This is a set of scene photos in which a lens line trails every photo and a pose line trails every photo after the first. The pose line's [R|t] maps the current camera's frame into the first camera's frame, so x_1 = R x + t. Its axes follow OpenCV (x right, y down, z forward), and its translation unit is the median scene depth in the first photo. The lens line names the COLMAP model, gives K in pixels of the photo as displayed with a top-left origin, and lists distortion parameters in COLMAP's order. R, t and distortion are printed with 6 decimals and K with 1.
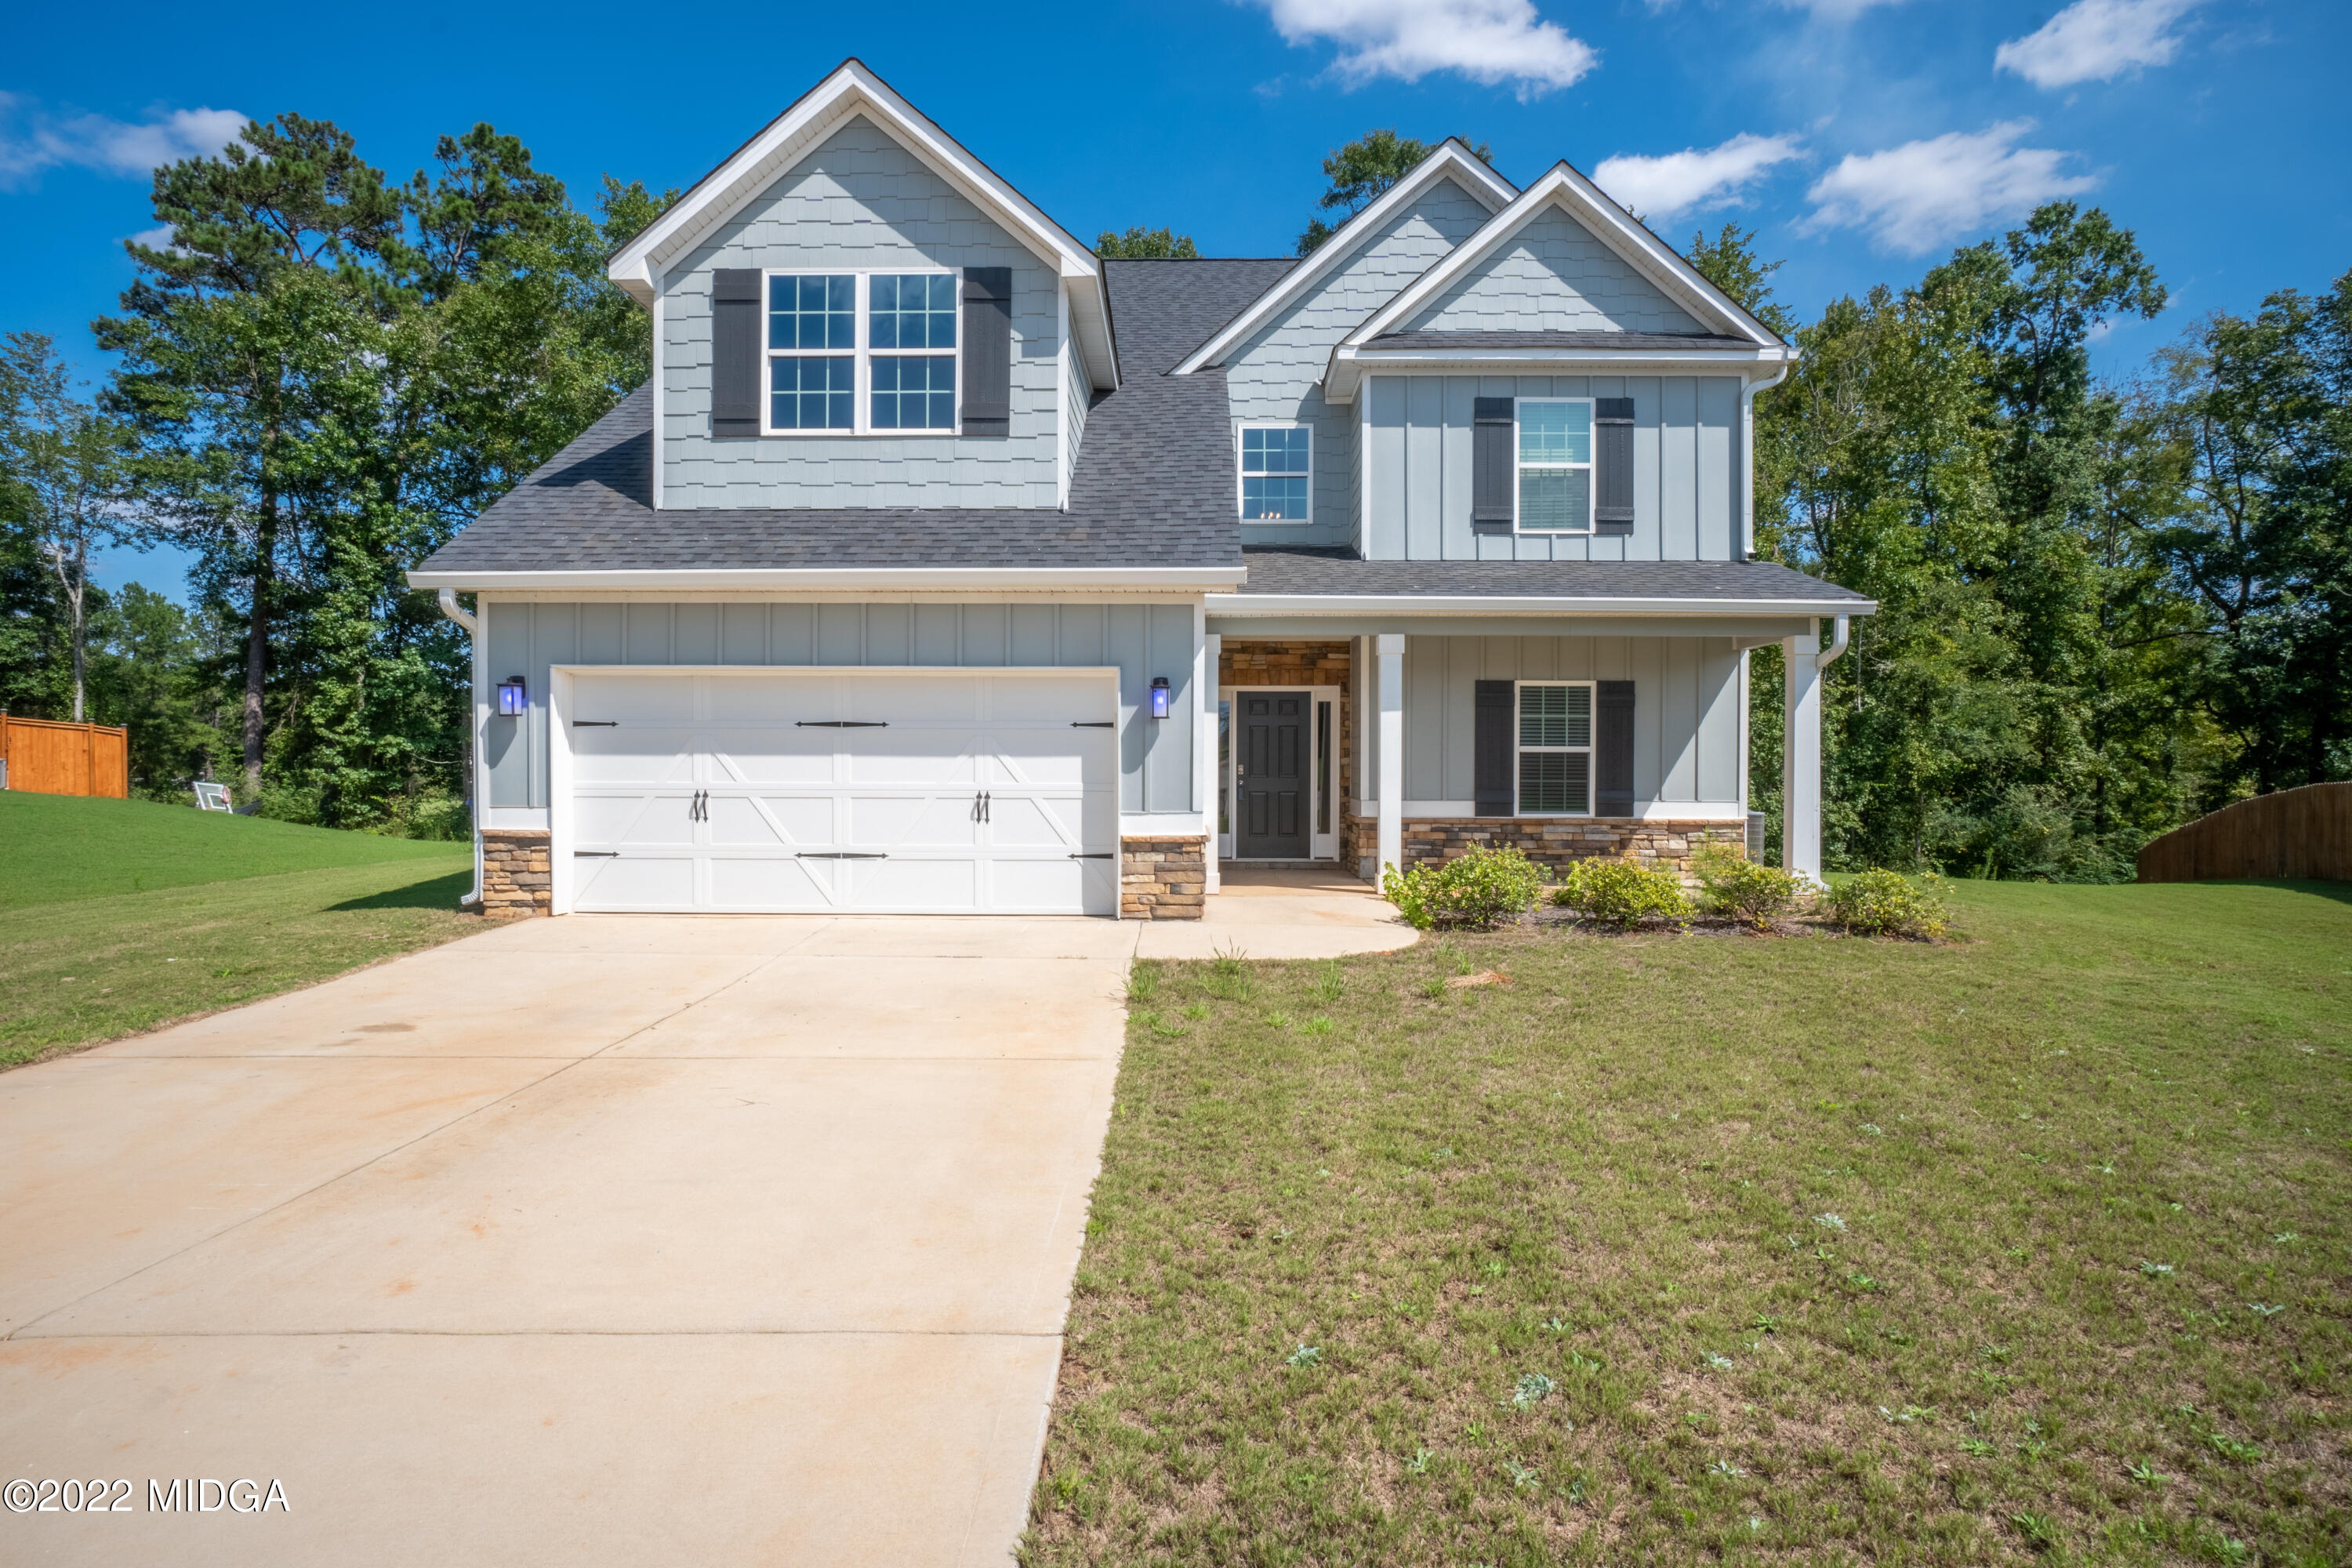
lens RADIAL K [[1241.1, 0, 1122.1], [0, 1241.1, 778.8], [0, 0, 1]] dist [-0.032798, 0.015023]
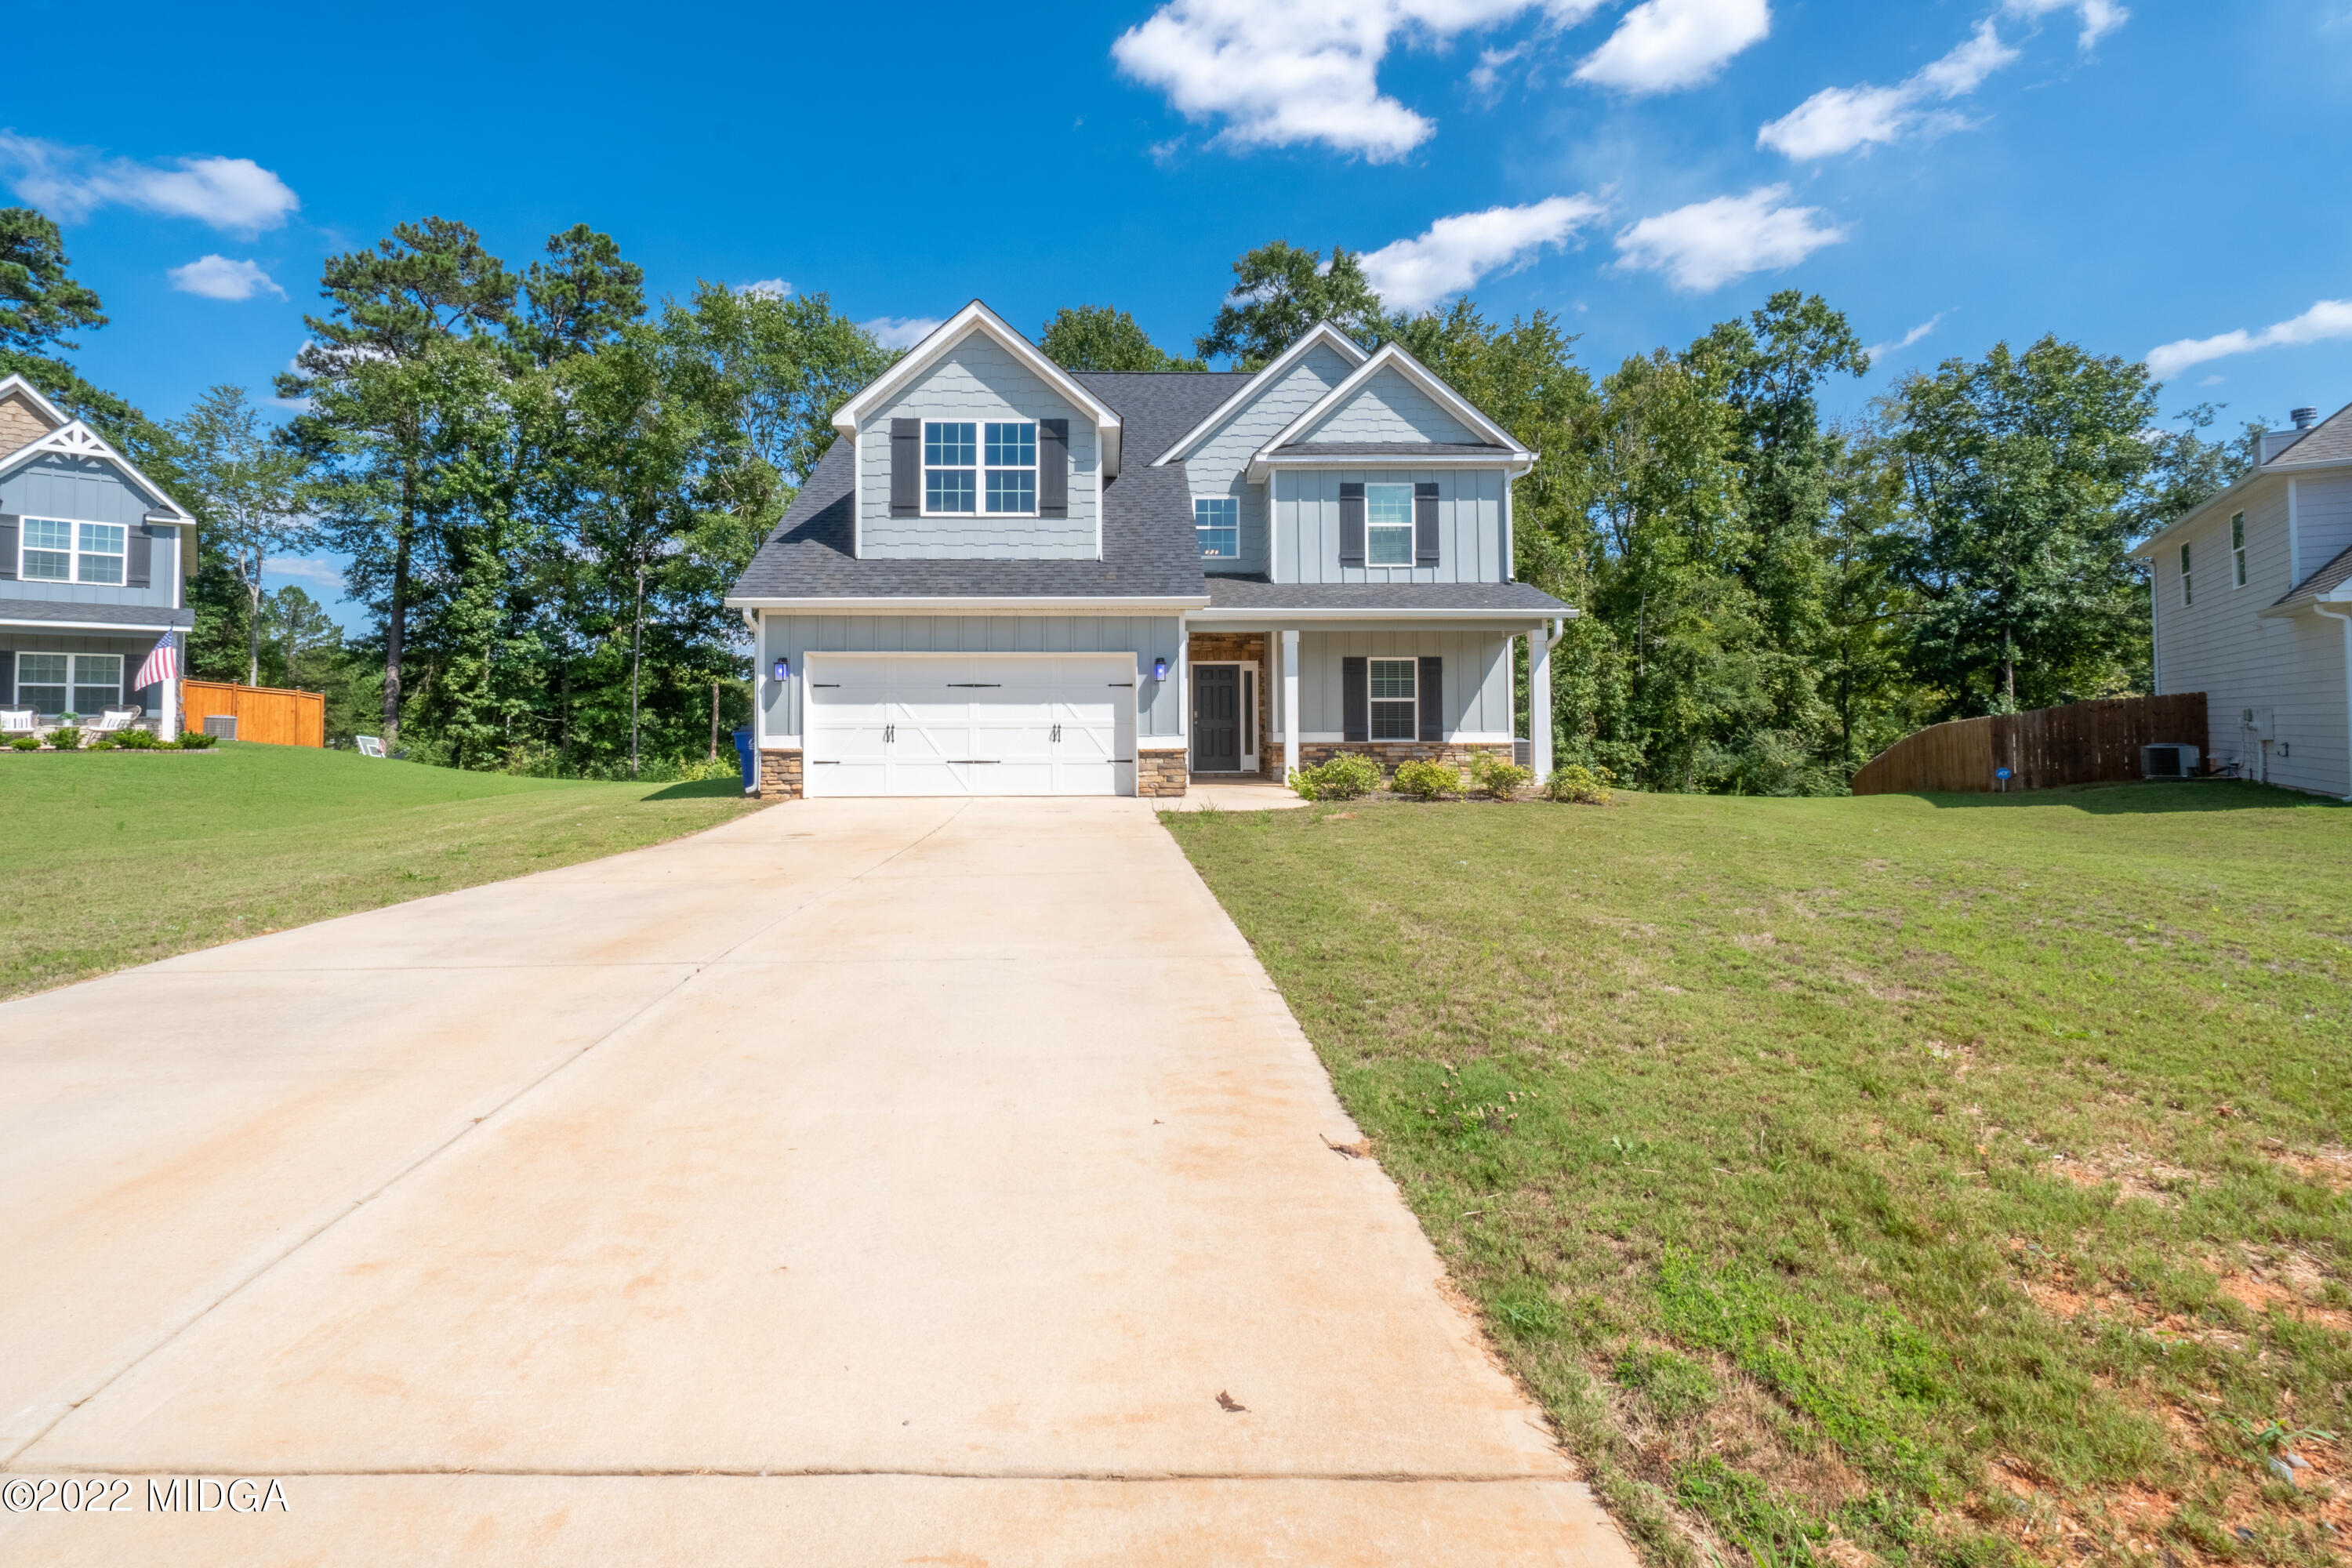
lens RADIAL K [[1064.4, 0, 1079.2], [0, 1064.4, 686.0], [0, 0, 1]] dist [0.013881, -0.007703]
pose [[0.999758, -0.004741, 0.021468, -0.088691], [0.005755, 0.998857, -0.047446, 0.021891], [-0.021219, 0.047558, 0.998643, -0.379916]]
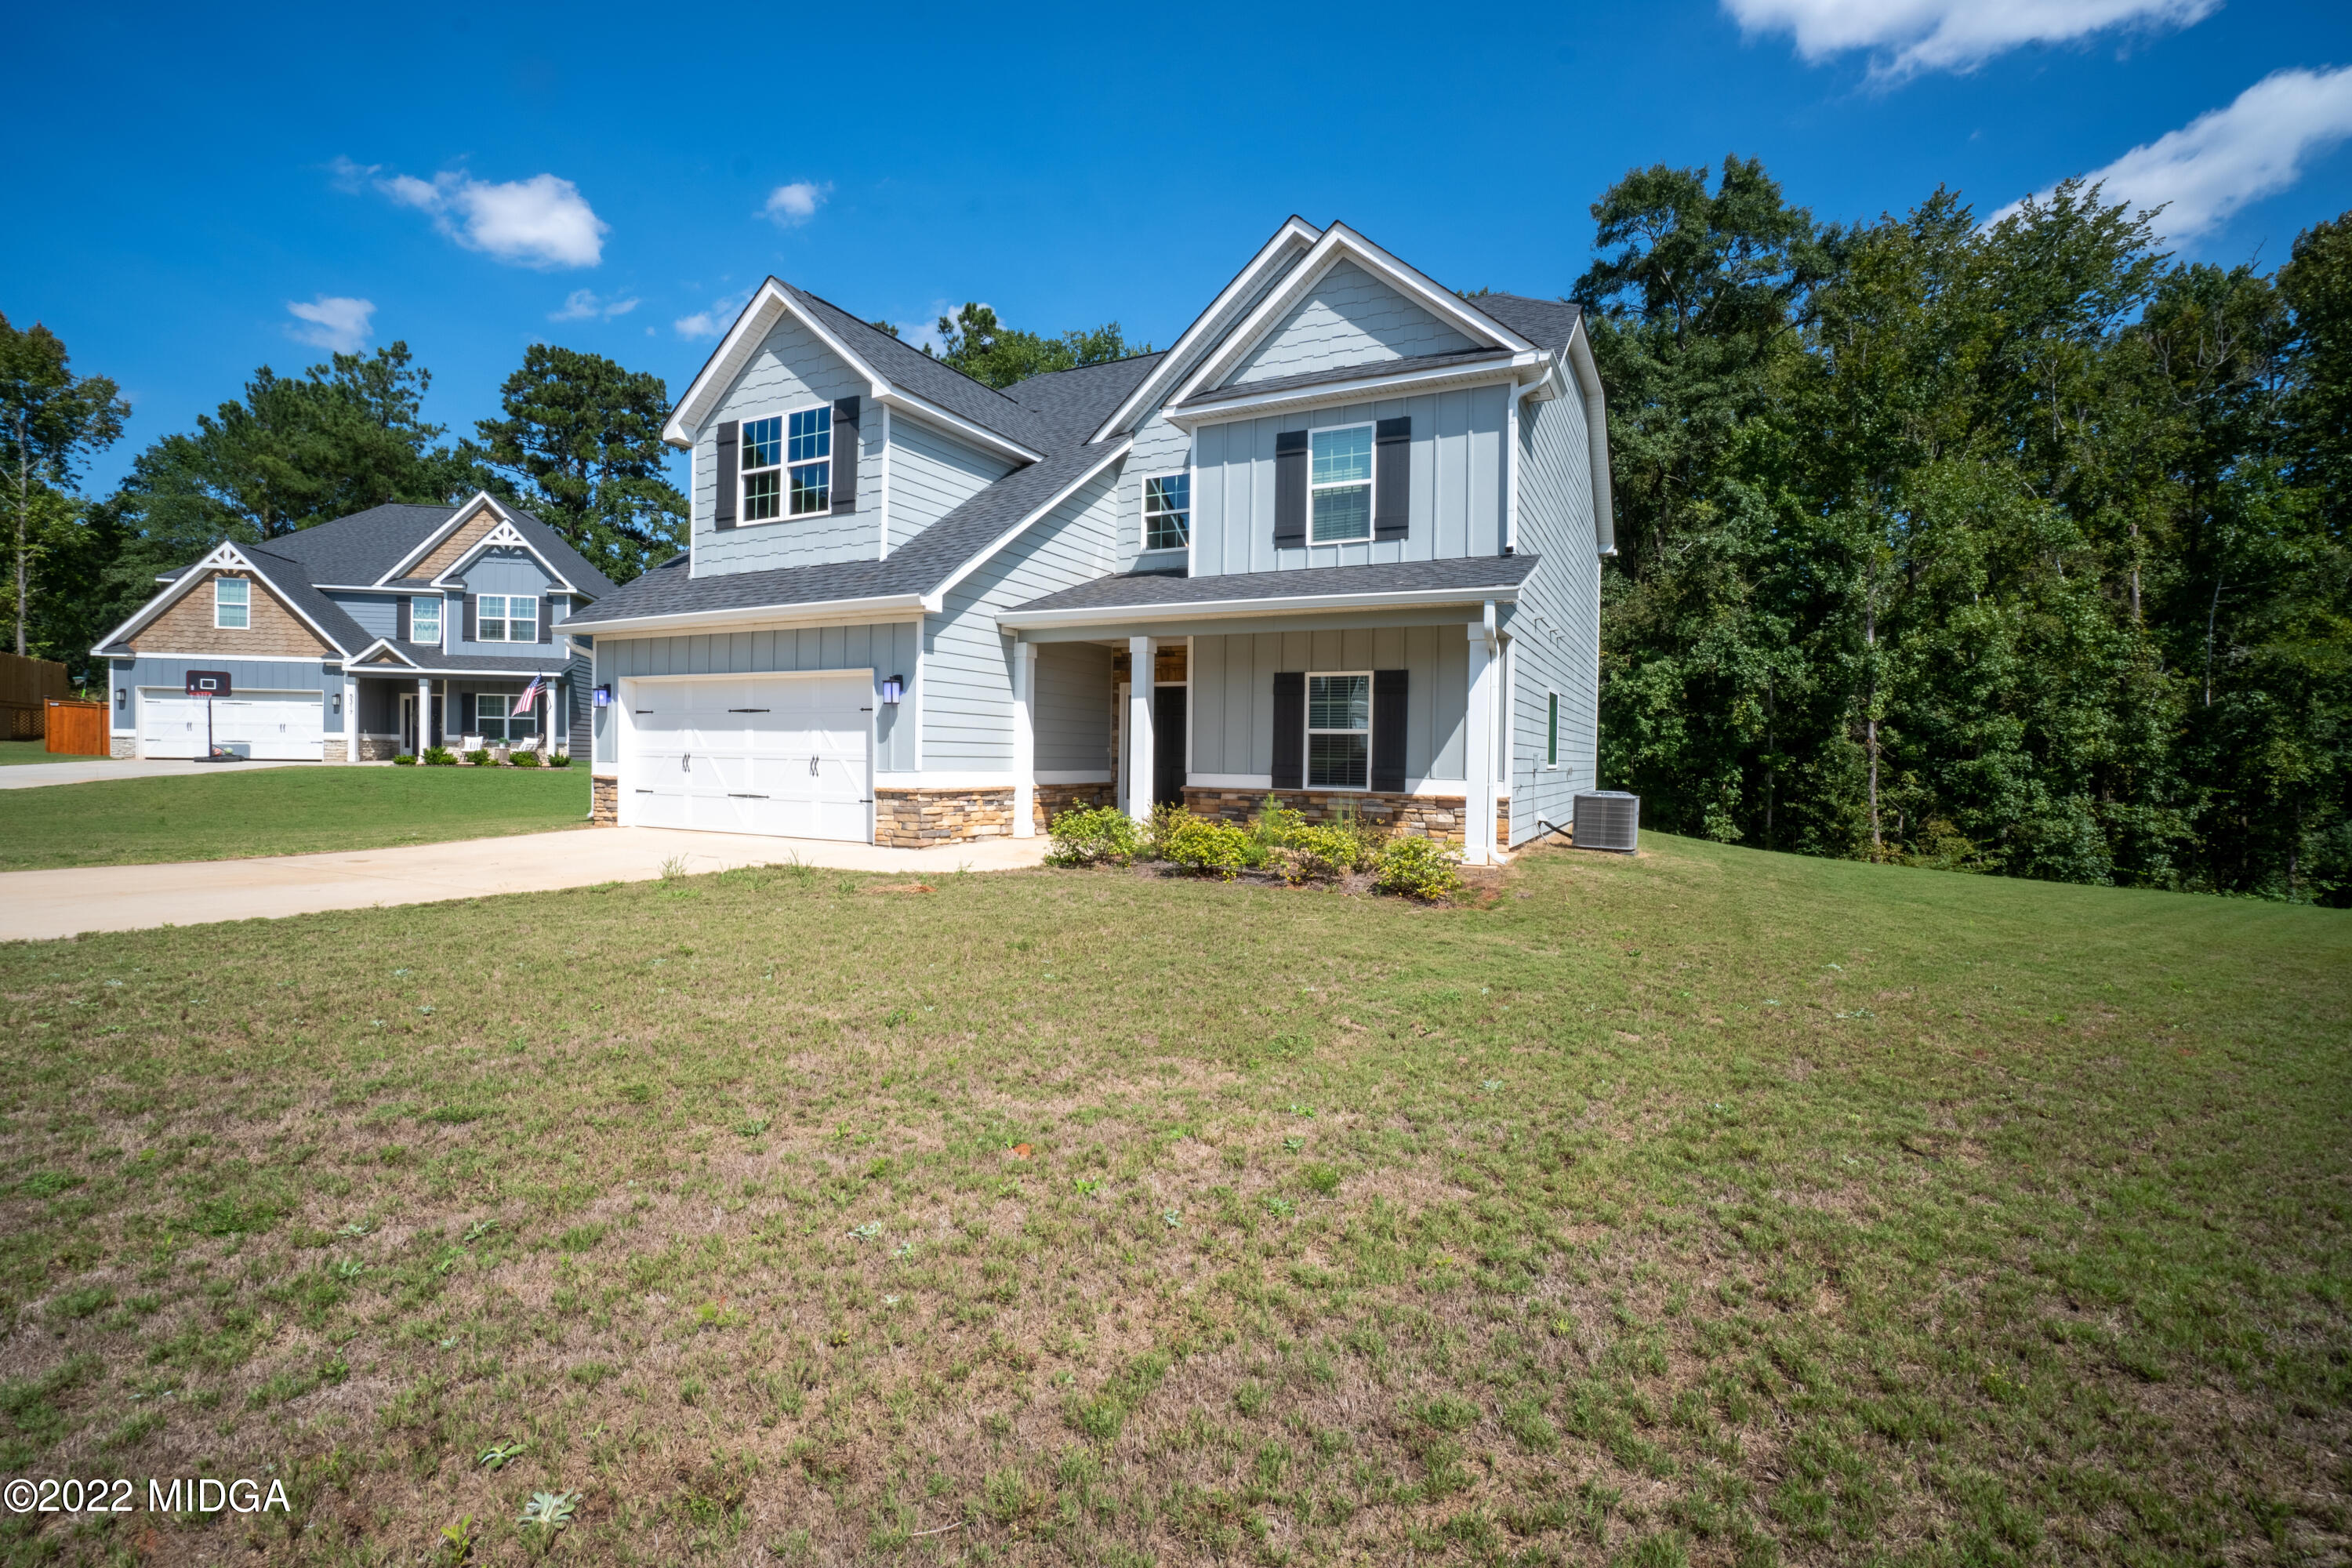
lens RADIAL K [[1038.2, 0, 1120.7], [0, 1038.2, 777.1], [0, 0, 1]] dist [-0.039626, 0.000782]
pose [[0.890797, 0.020568, -0.453936, 0.611242], [-0.019991, 0.999782, 0.006070, 0.016836], [0.453961, 0.003667, 0.891014, 0.051987]]
